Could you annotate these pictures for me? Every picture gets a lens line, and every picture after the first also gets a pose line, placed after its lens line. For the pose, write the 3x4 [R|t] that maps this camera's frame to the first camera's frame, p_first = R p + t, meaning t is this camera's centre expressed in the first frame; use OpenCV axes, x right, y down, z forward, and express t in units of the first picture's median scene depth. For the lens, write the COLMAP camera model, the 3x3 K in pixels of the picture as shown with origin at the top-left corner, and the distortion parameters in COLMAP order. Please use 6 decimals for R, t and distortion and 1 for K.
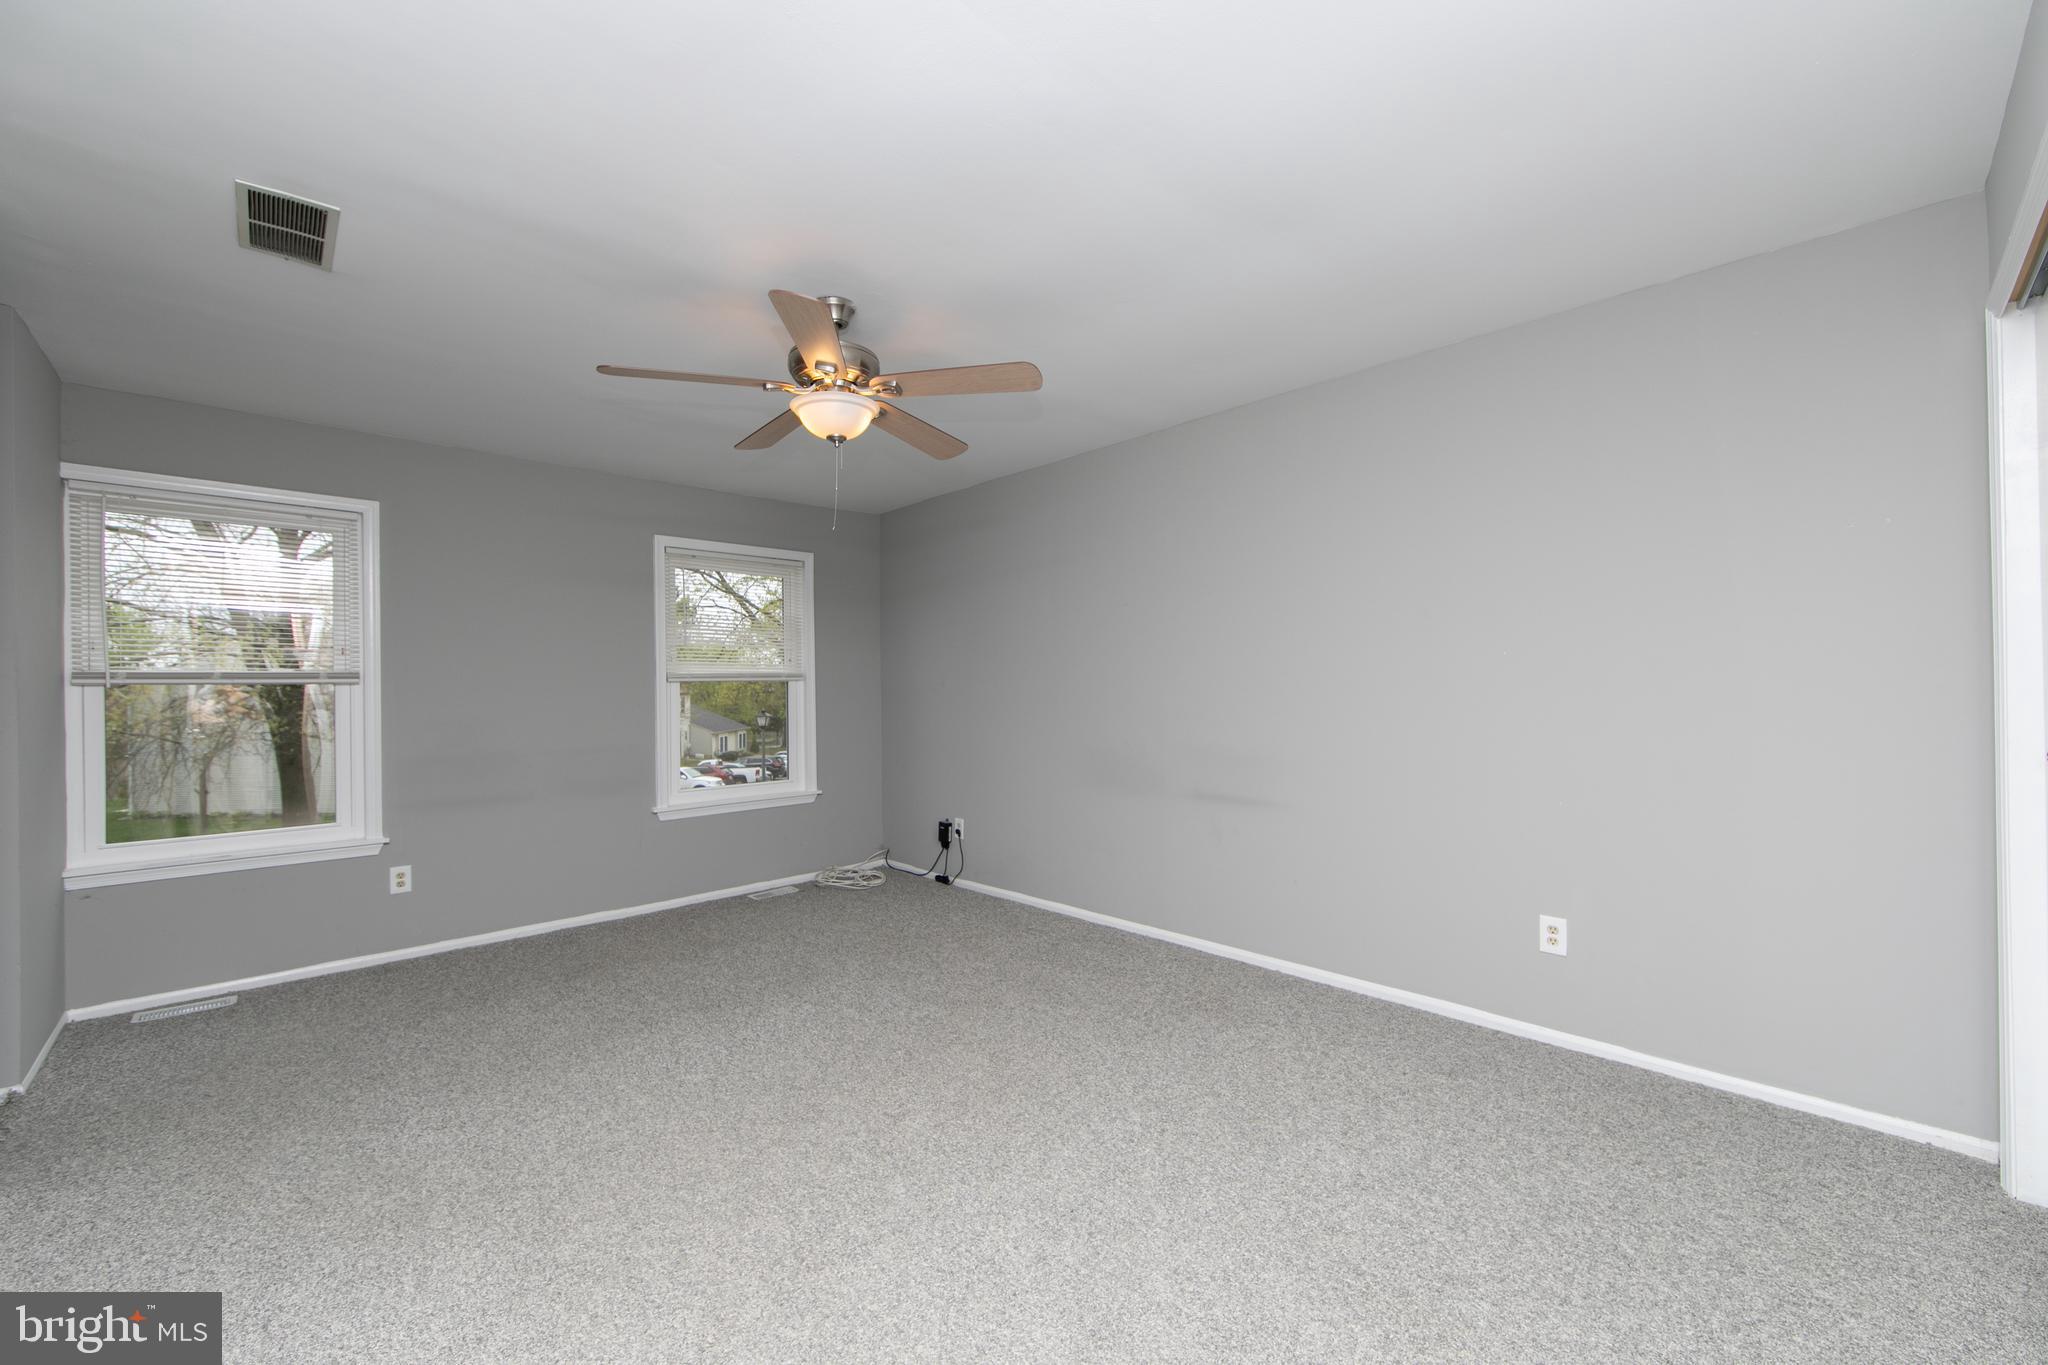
lens RADIAL K [[800.1, 0, 1039.7], [0, 800.1, 683.3], [0, 0, 1]] dist [-0.002628, -0.000449]
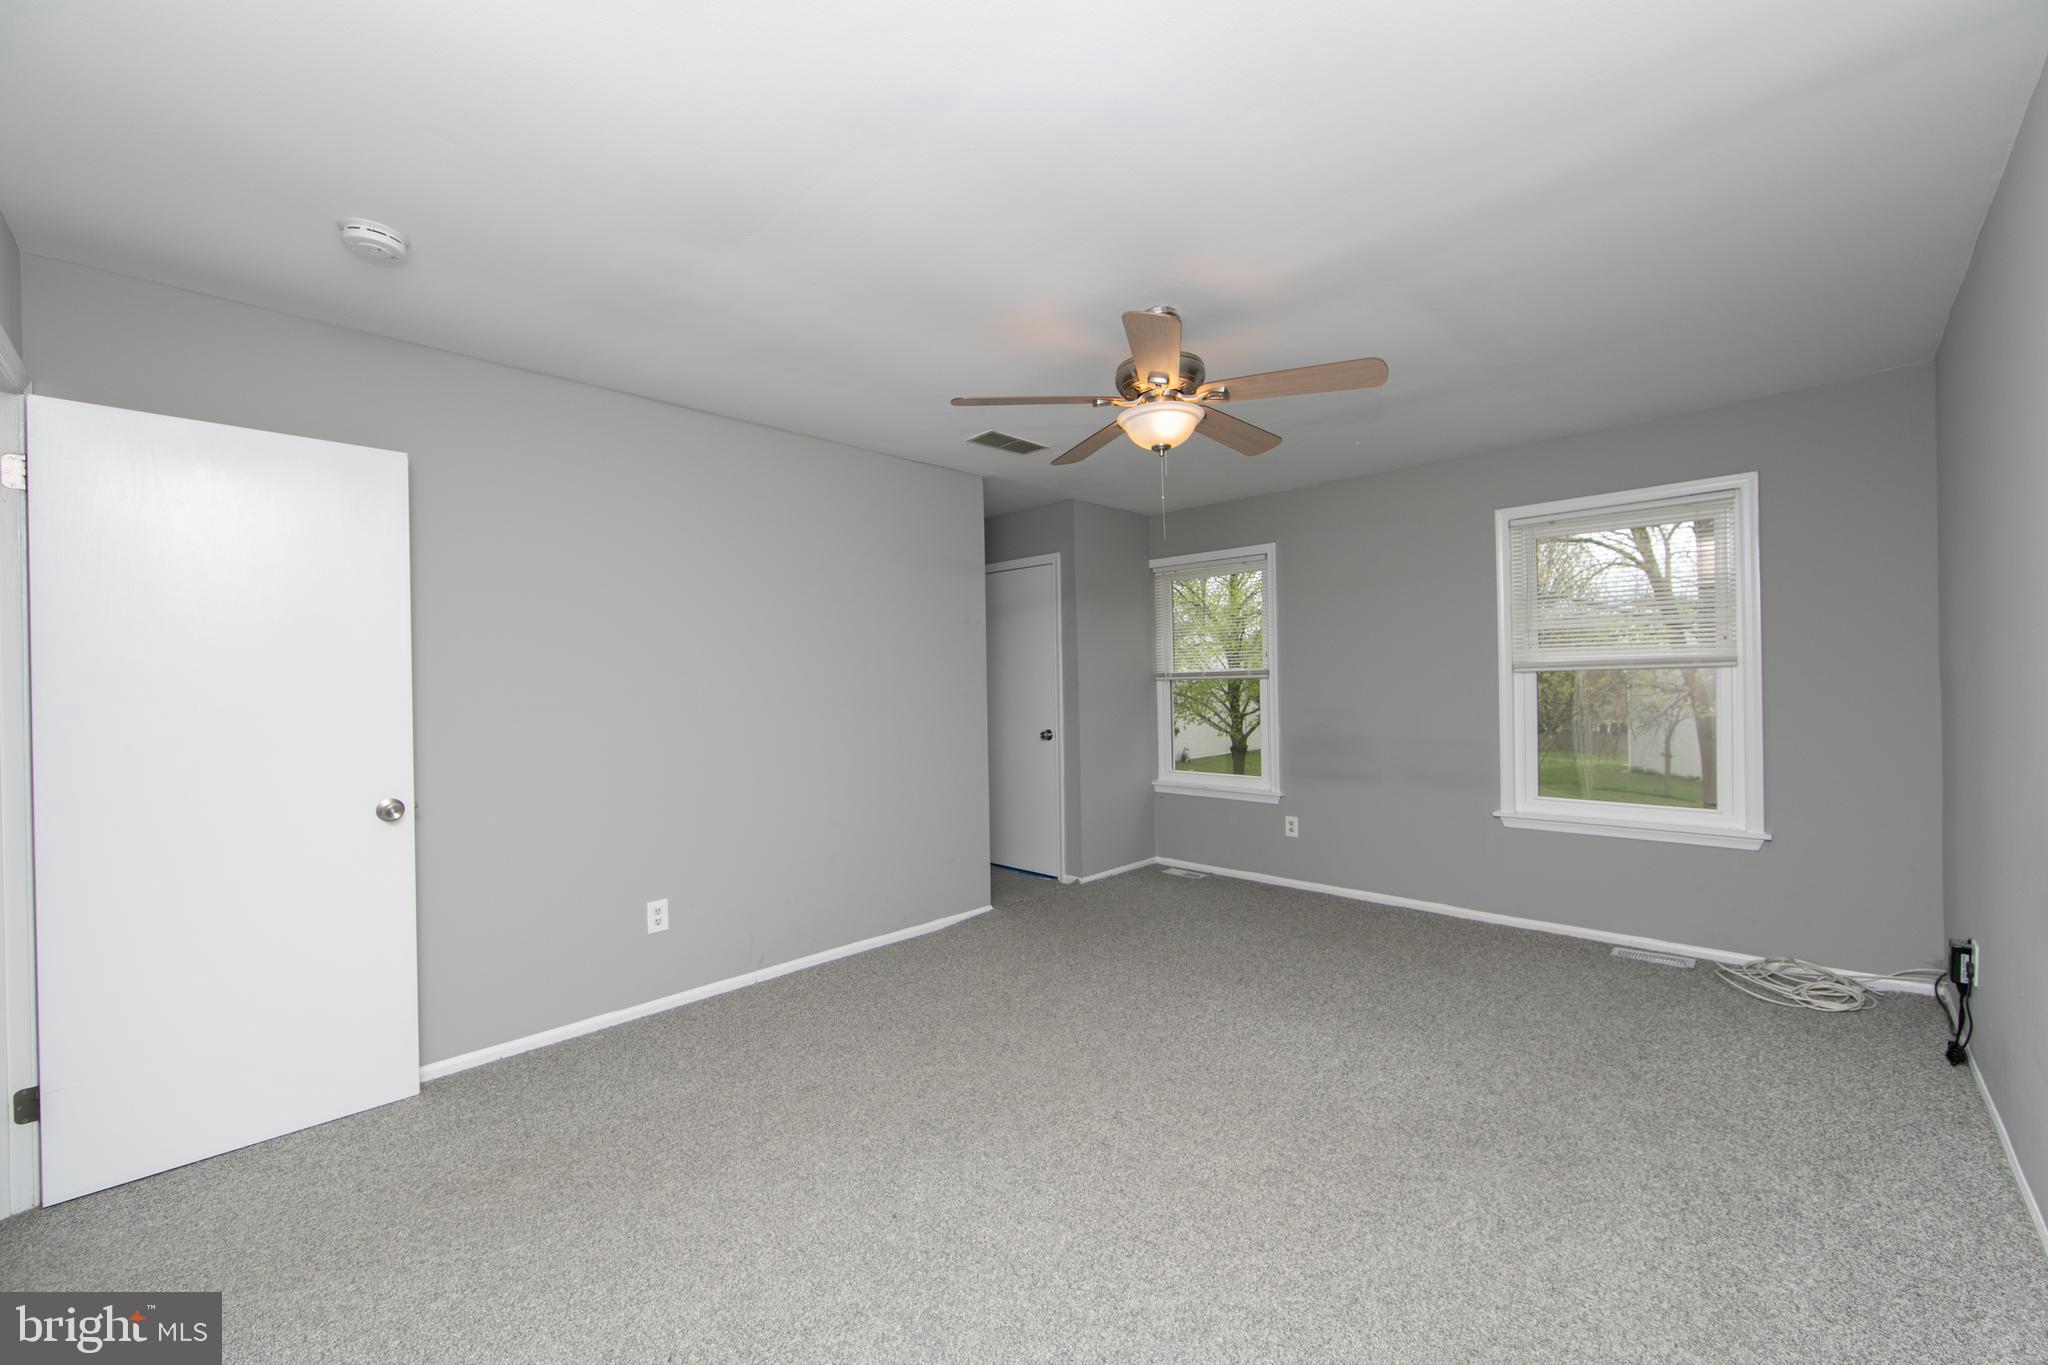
lens RADIAL K [[800.1, 0, 1039.7], [0, 800.1, 683.3], [0, 0, 1]] dist [-0.002628, -0.000449]
pose [[0.026992, 0.005681, -0.999619, 0.494616], [0.018501, 0.999810, 0.006182, -0.005726], [0.999464, -0.018661, 0.026882, 0.547546]]
